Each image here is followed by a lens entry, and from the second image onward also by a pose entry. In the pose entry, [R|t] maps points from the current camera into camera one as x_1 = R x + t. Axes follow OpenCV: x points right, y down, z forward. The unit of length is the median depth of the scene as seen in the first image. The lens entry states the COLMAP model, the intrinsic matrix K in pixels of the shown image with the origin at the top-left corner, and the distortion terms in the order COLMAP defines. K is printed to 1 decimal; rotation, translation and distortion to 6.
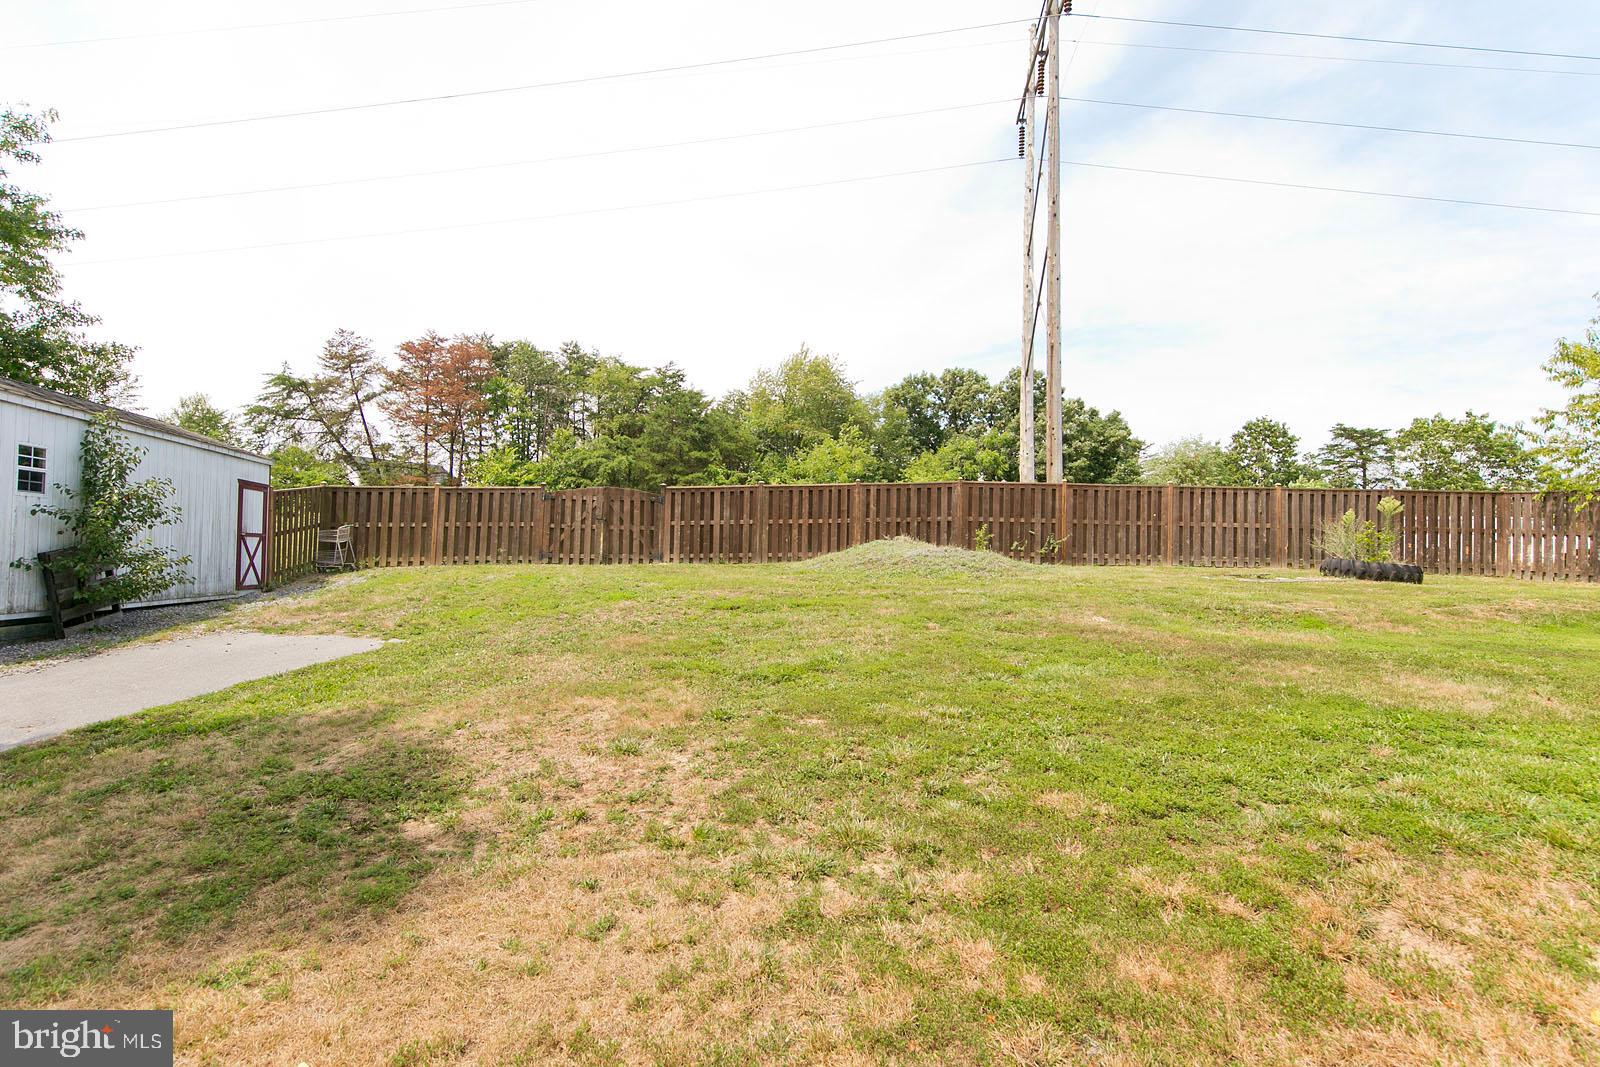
lens RADIAL K [[795.5, 0, 804.1], [0, 795.5, 535.6], [0, 0, 1]] dist [0.002410, -0.002578]
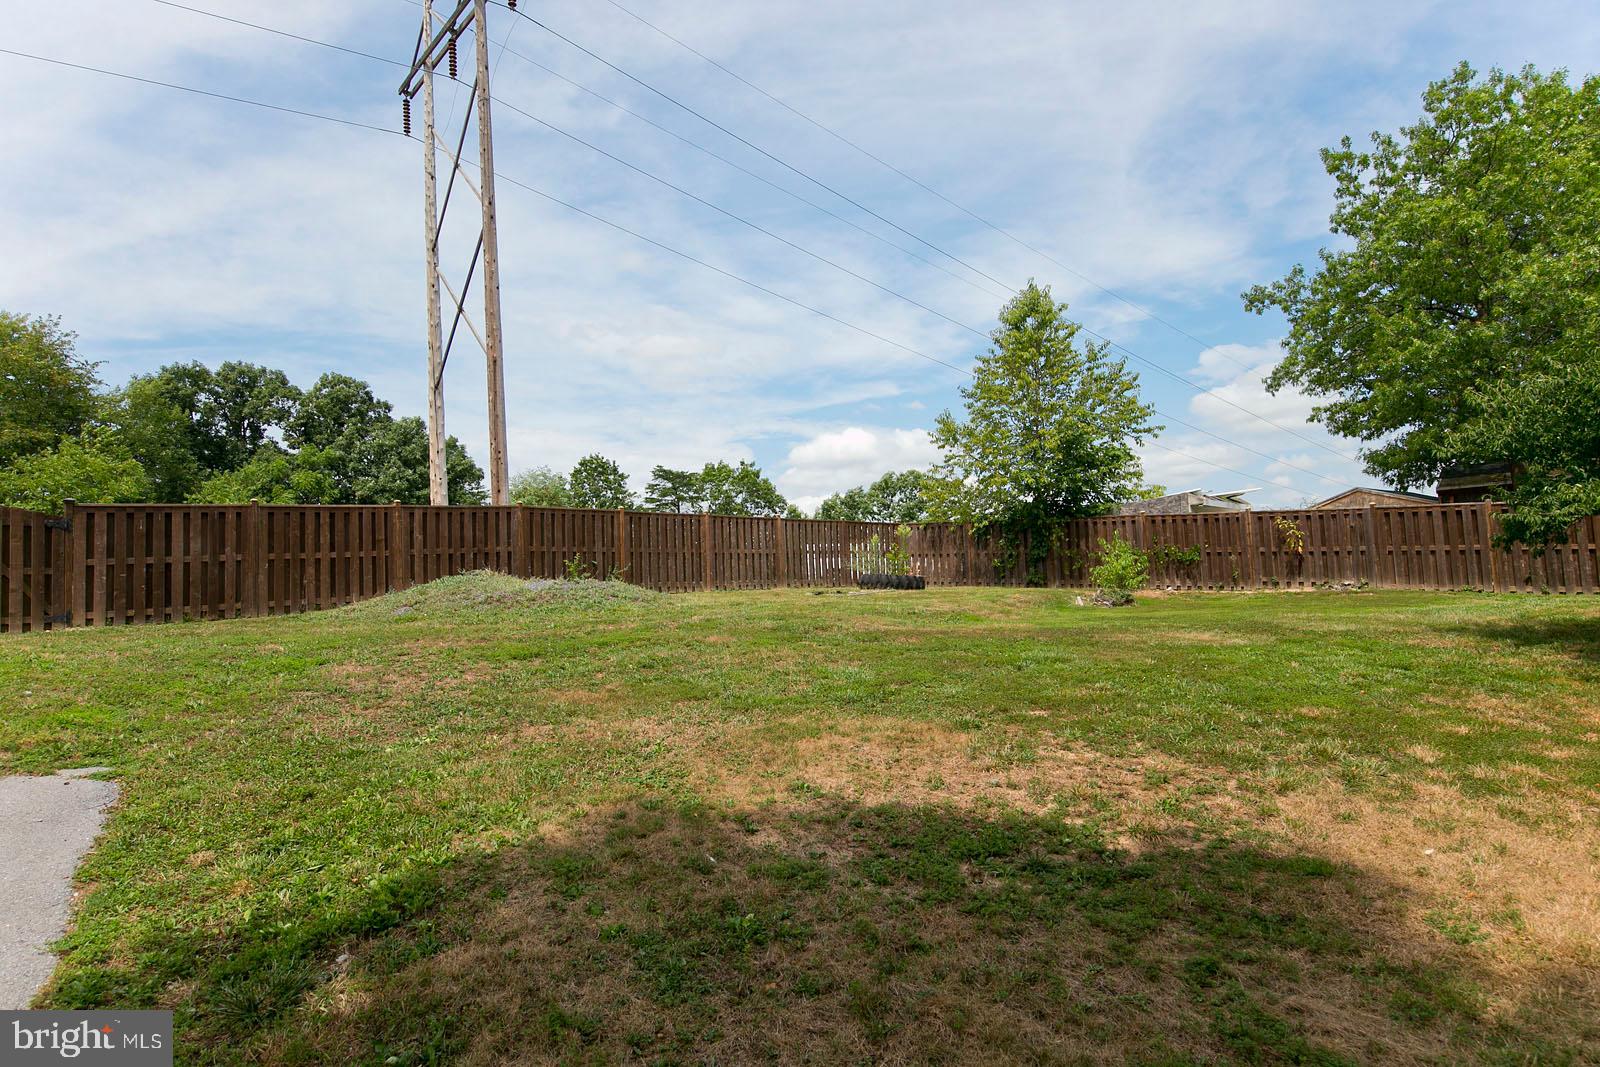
lens RADIAL K [[887.7, 0, 799.2], [0, 887.7, 542.3], [0, 0, 1]] dist [0.001727, 0.000396]
pose [[0.657214, -0.006636, 0.753675, -0.335920], [0.037191, 0.999029, -0.023635, 0.005952], [-0.752786, 0.043563, 0.656822, 0.133293]]
